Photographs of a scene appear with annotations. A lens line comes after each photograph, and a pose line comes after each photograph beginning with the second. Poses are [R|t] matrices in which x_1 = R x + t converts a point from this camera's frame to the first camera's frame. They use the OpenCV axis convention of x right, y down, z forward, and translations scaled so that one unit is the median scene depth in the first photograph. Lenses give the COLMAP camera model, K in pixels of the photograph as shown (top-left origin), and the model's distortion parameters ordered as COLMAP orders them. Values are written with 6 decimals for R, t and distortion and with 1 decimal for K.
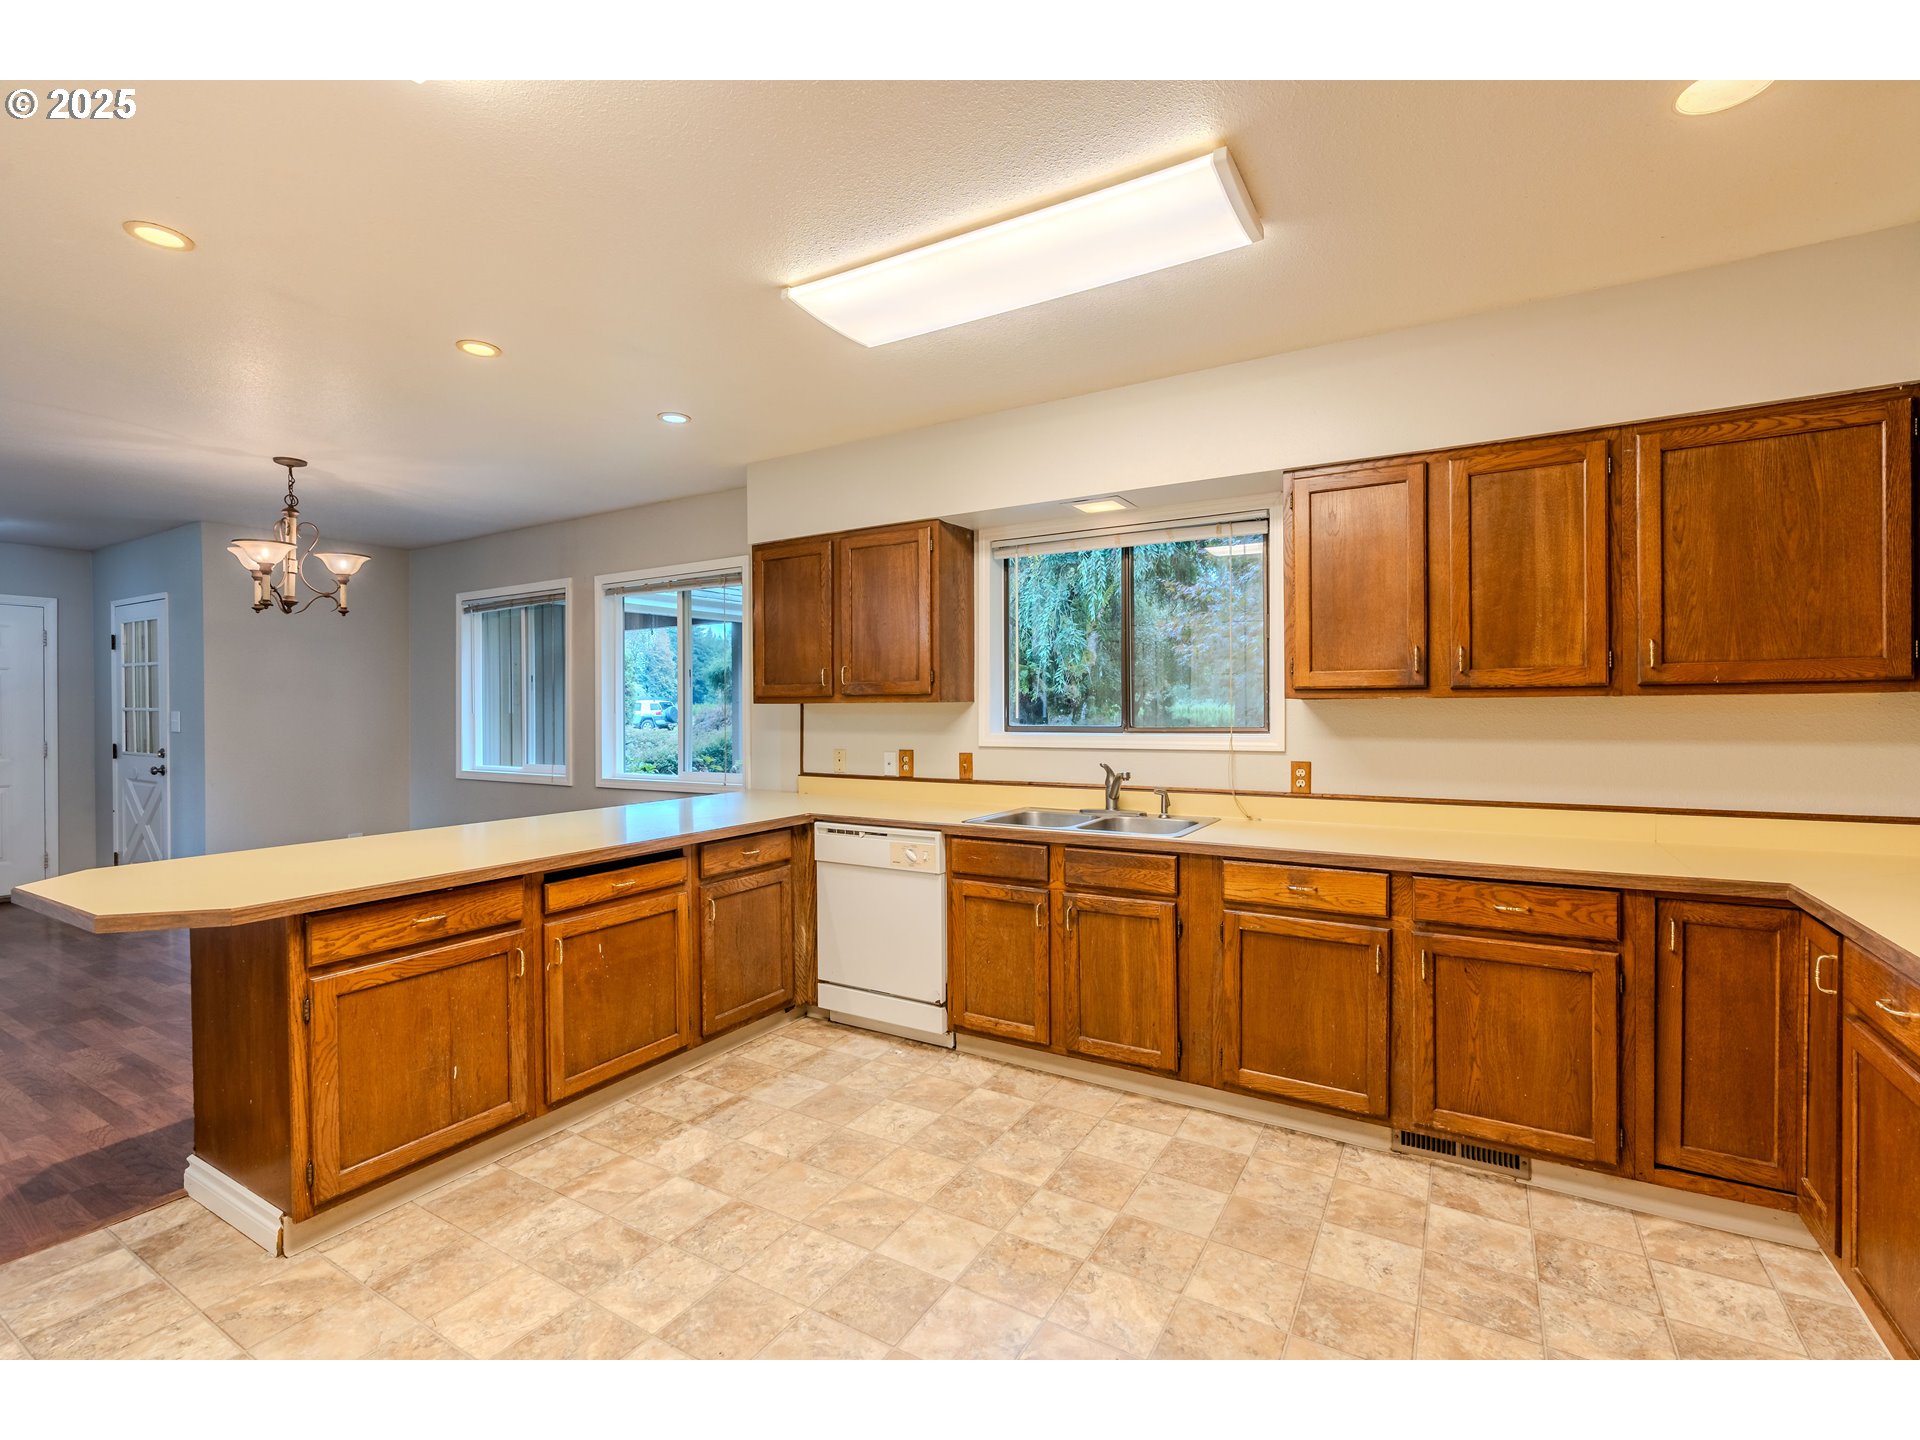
lens RADIAL K [[865.9, 0, 960.6], [0, 865.9, 713.3], [0, 0, 1]] dist [-0.005422, 0.000664]
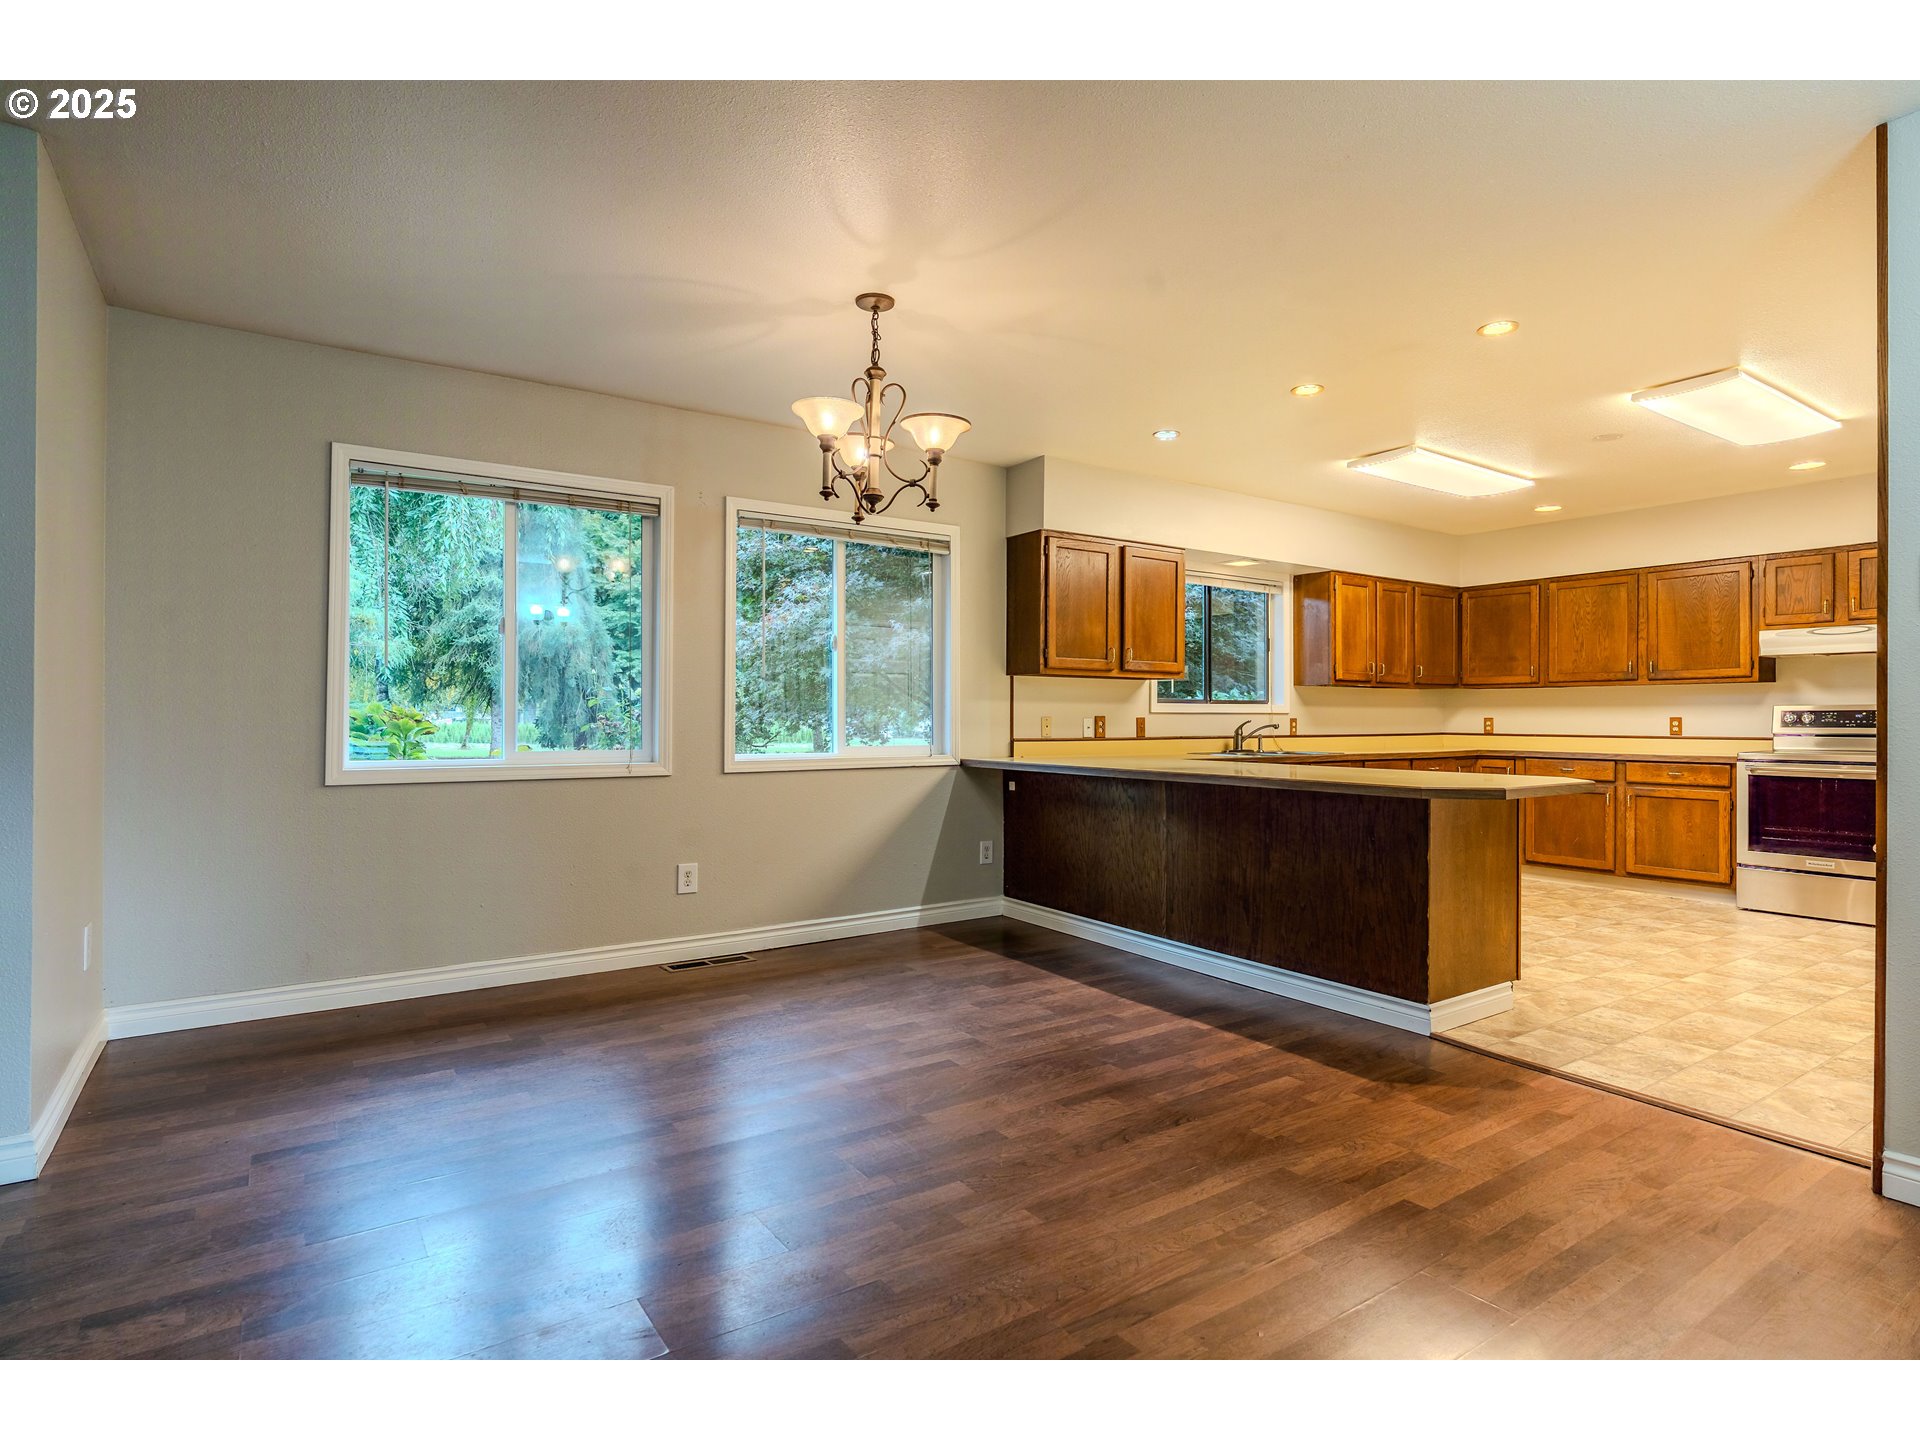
lens RADIAL K [[986.3, 0, 943.5], [0, 986.3, 713.9], [0, 0, 1]] dist [-0.004079, -0.000005]
pose [[0.430067, 0.014843, 0.902675, -2.307429], [0.001470, 0.999852, -0.017141, 0.099979], [-0.902796, 0.008699, 0.429981, 0.934935]]
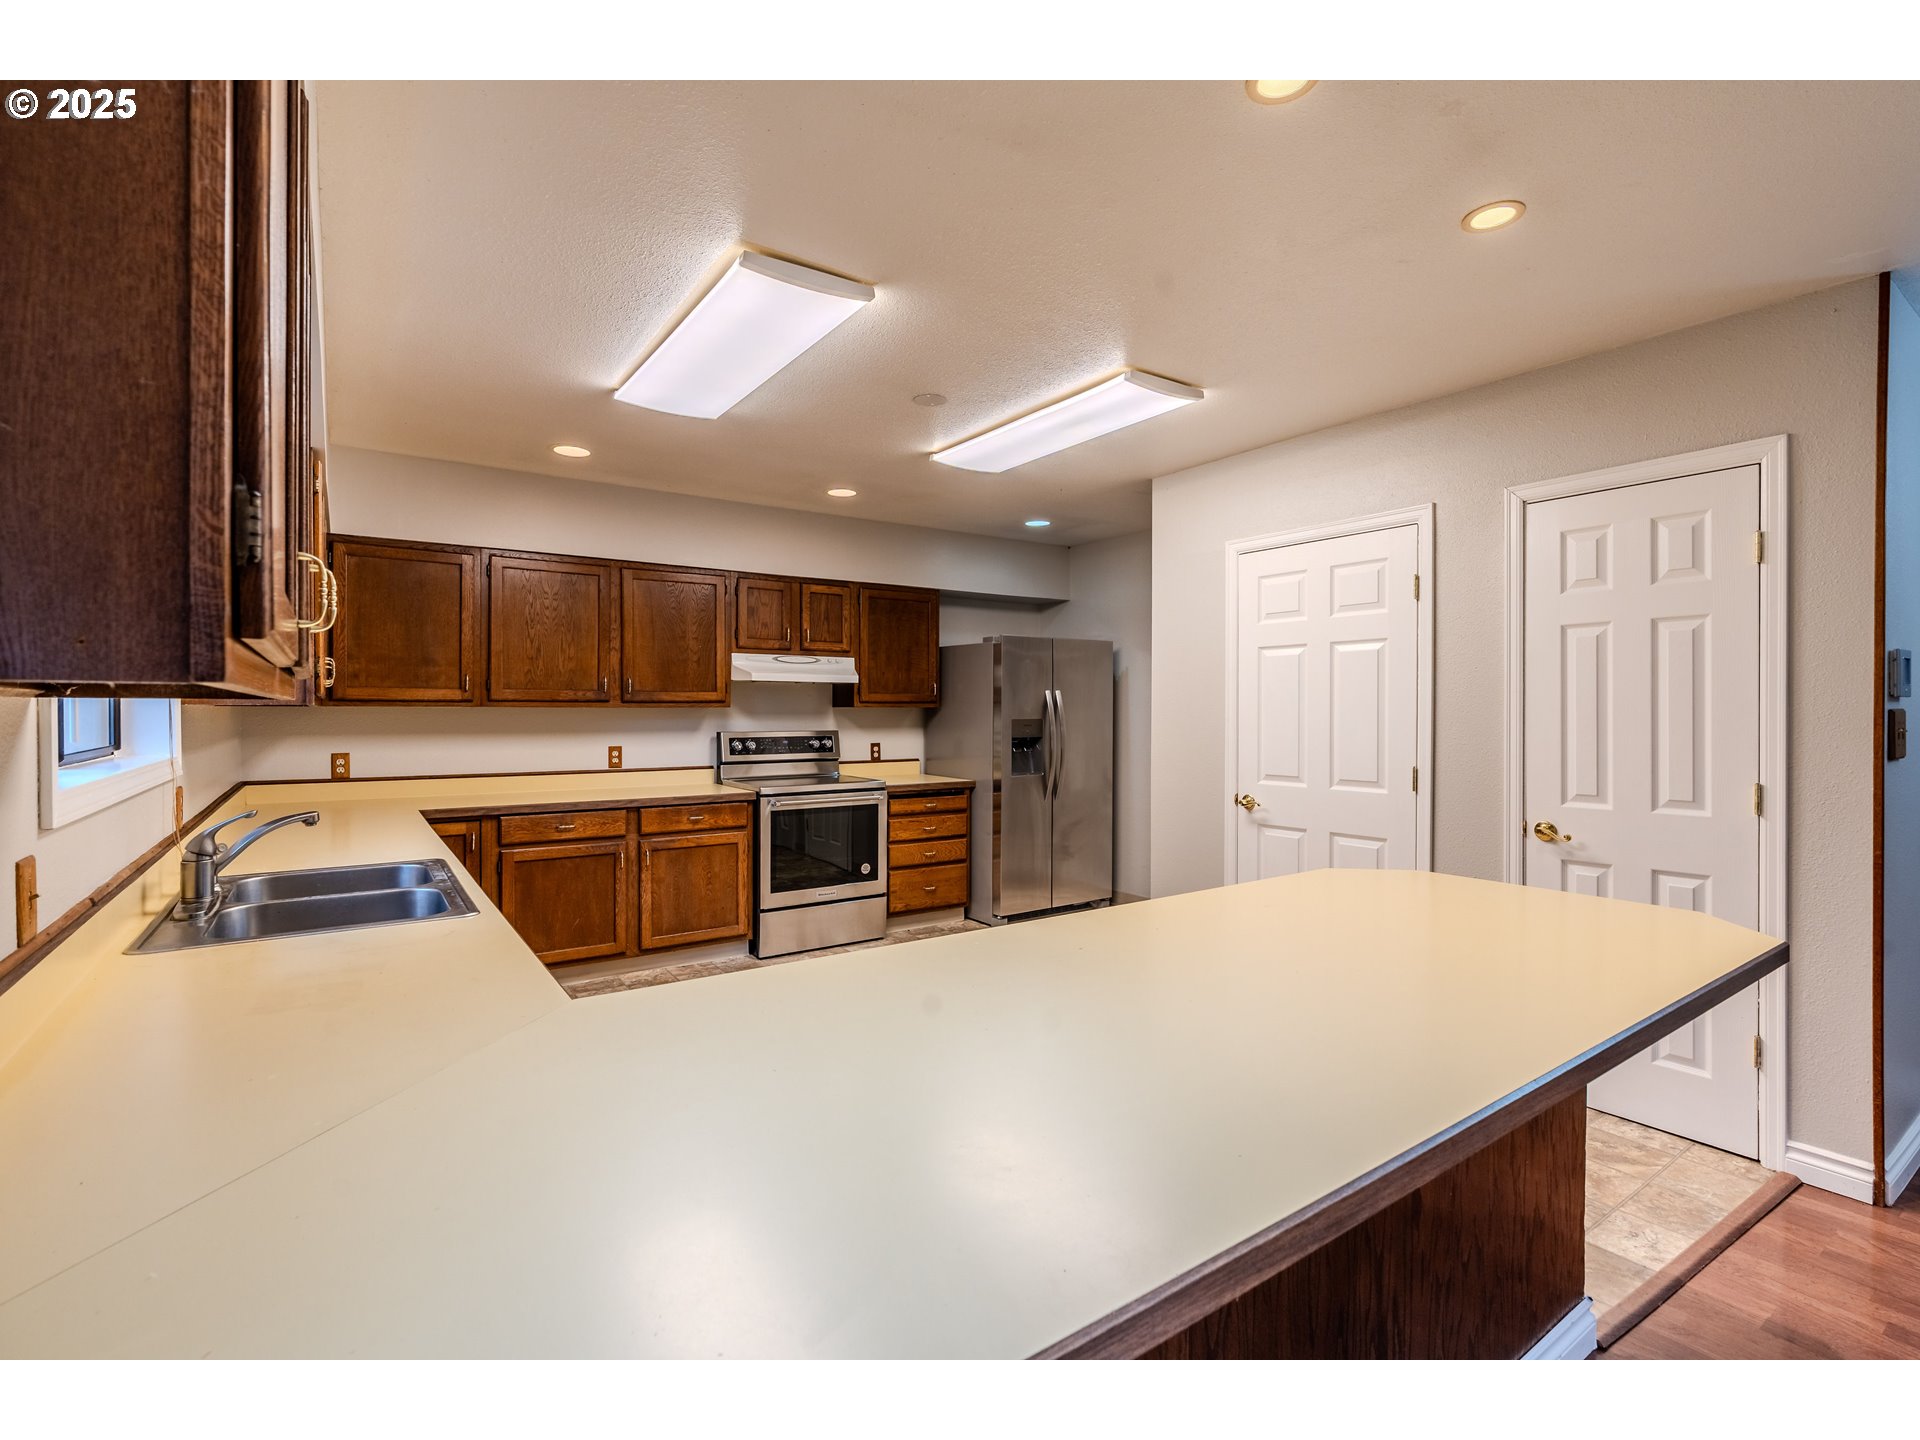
lens RADIAL K [[891.2, 0, 967.6], [0, 891.2, 717.4], [0, 0, 1]] dist [0.000510, 0.000116]
pose [[-0.918163, 0.003197, 0.396189, -0.675819], [0.010089, 0.999832, 0.015315, -0.013466], [-0.396074, 0.018059, -0.918041, 1.760475]]
